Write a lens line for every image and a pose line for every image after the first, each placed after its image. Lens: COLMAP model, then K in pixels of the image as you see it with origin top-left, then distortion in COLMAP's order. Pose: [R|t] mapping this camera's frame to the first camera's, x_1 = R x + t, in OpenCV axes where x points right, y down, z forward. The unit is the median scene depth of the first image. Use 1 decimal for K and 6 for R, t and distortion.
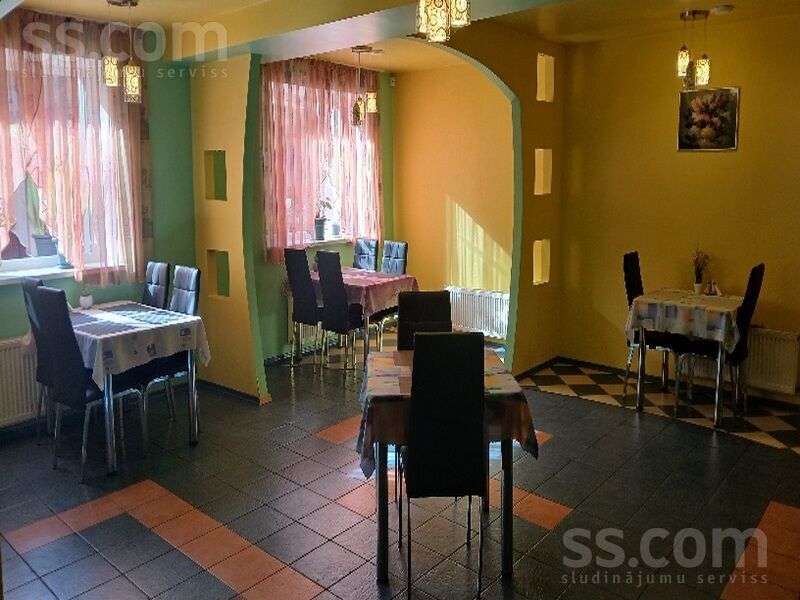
lens RADIAL K [[611.7, 0, 361.9], [0, 611.7, 278.8], [0, 0, 1]] dist [0.229984, -0.384211]
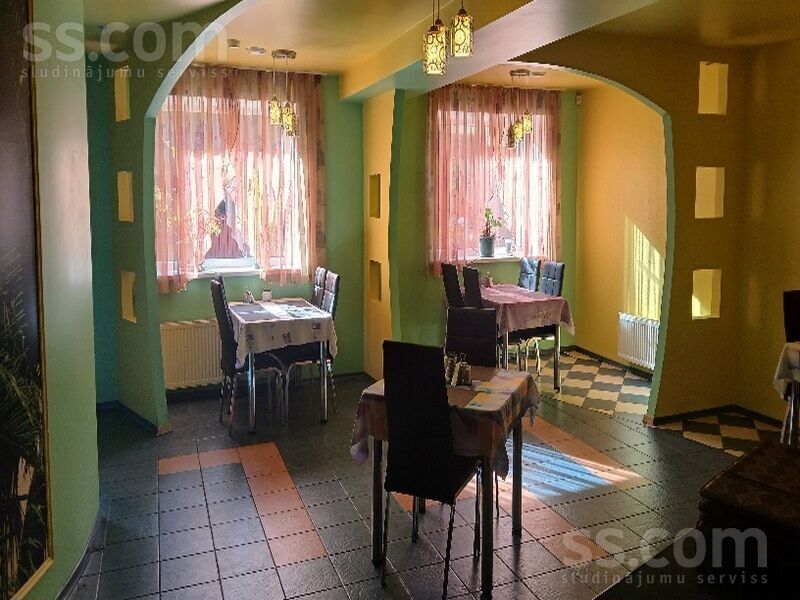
lens RADIAL K [[605.1, 0, 399.5], [0, 605.1, 287.9], [0, 0, 1]] dist [0.208240, -0.222560]
pose [[0.902023, 0.074195, -0.425265, 0.287509], [-0.079426, 0.996826, 0.005445, -0.006084], [0.424319, 0.028865, 0.905053, 0.005946]]
